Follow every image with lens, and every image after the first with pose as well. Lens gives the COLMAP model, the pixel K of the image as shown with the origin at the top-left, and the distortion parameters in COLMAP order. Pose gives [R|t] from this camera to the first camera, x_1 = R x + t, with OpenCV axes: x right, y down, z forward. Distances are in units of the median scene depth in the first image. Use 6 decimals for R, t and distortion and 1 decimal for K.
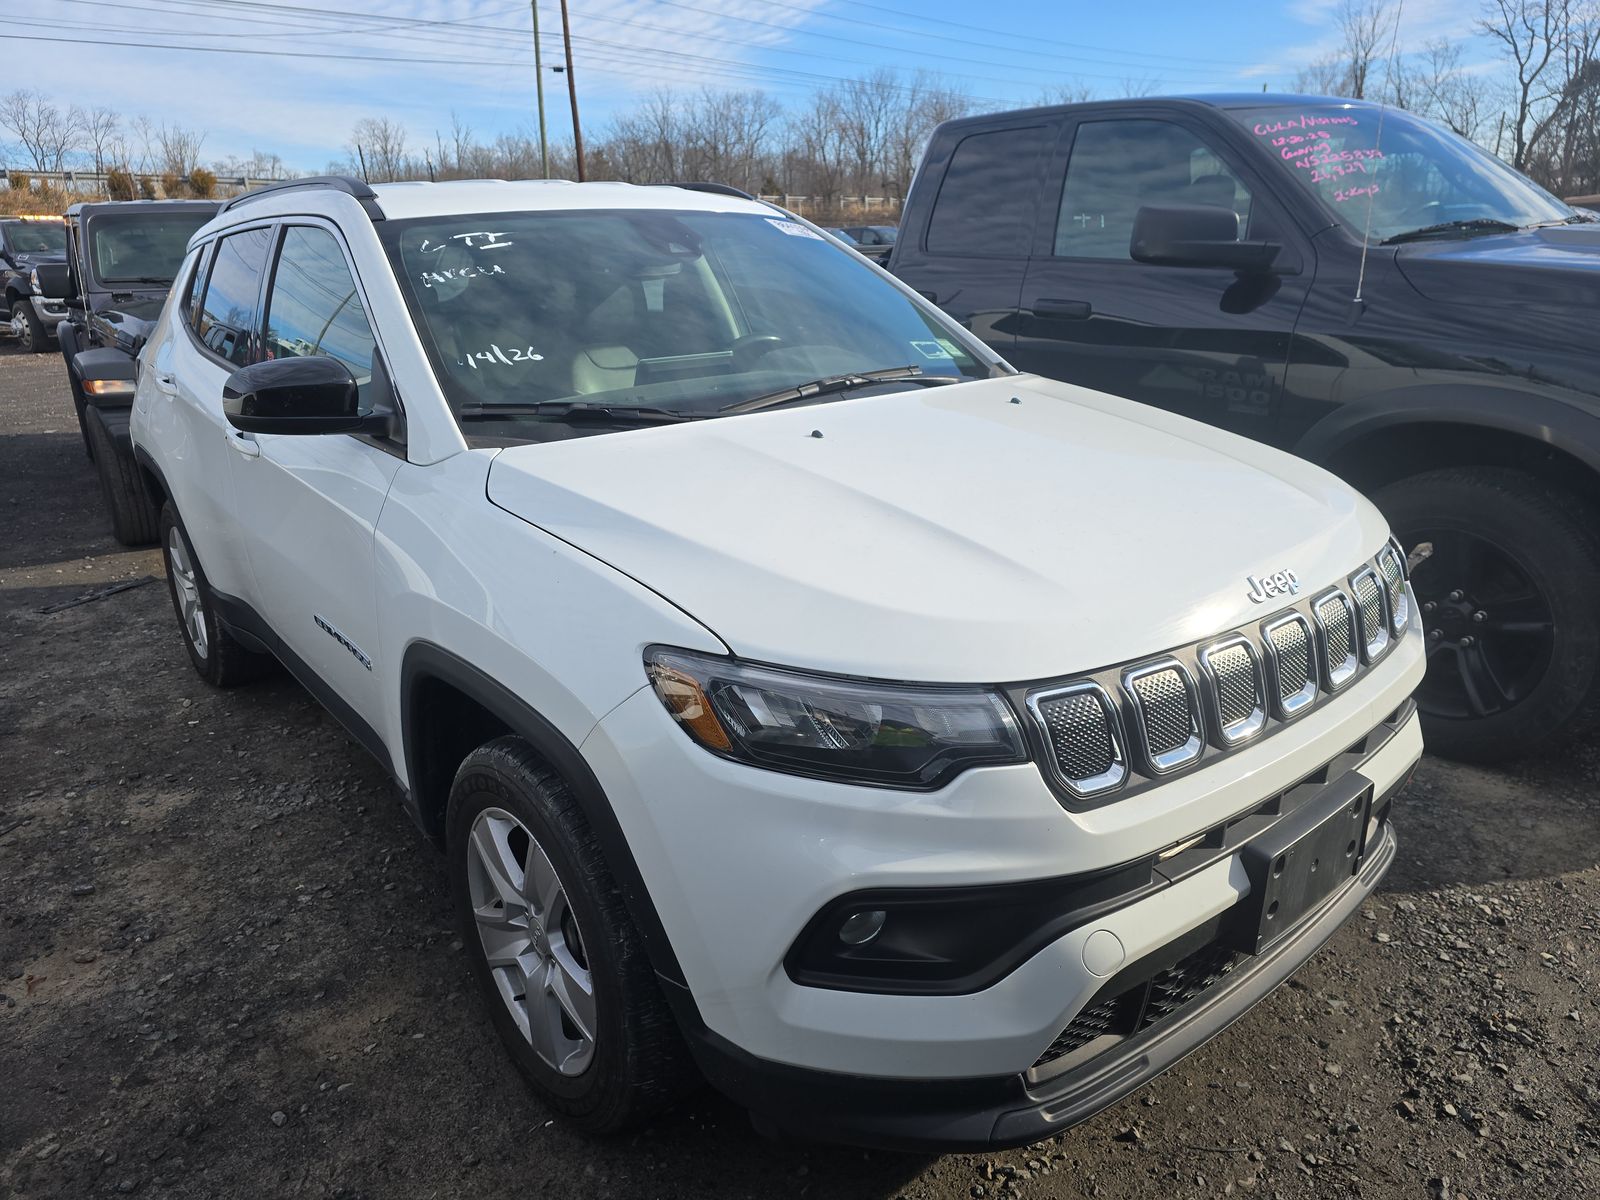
lens RADIAL K [[1053.0, 0, 800.0], [0, 1053.0, 600.0], [0, 0, 1]] dist [0.010884, -0.016085]
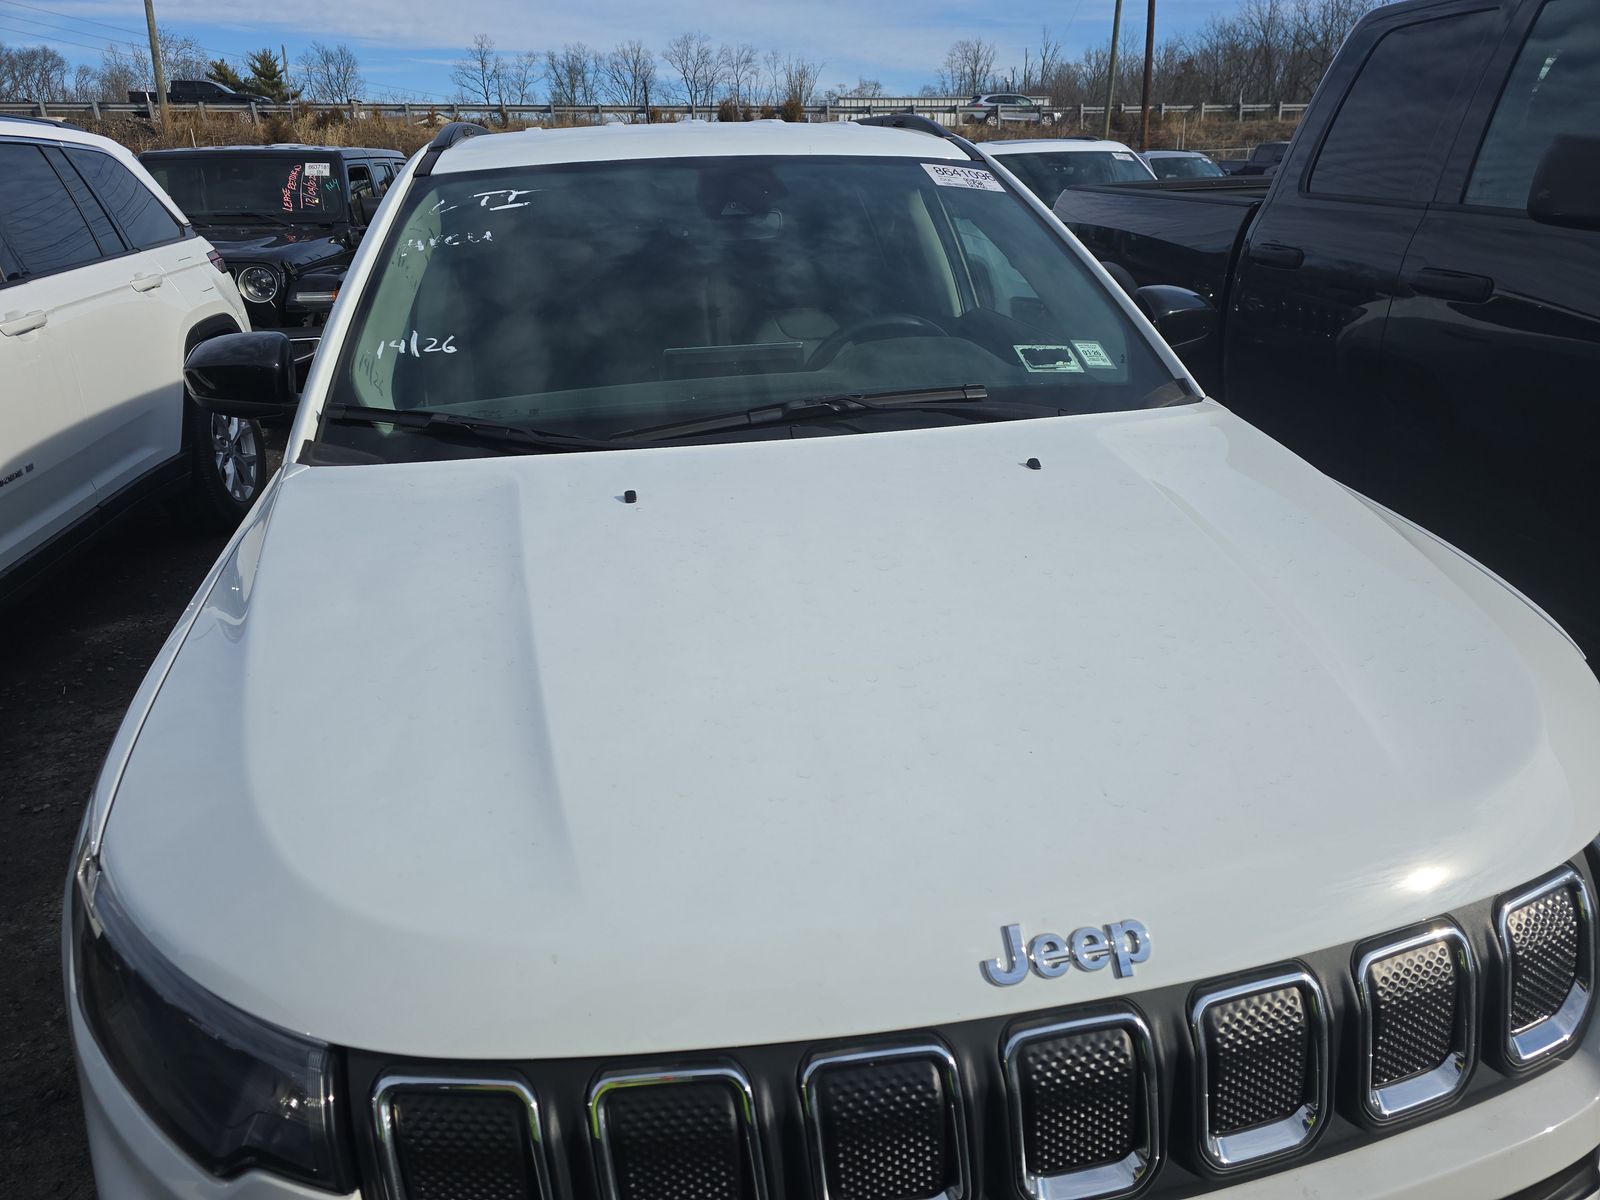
lens RADIAL K [[1053.0, 0, 800.0], [0, 1053.0, 600.0], [0, 0, 1]] dist [0.010884, -0.016085]
pose [[0.879617, 0.170361, -0.444130, 0.363221], [-0.140522, 0.985061, 0.099544, -0.148018], [0.454454, -0.025150, 0.890415, 0.363856]]
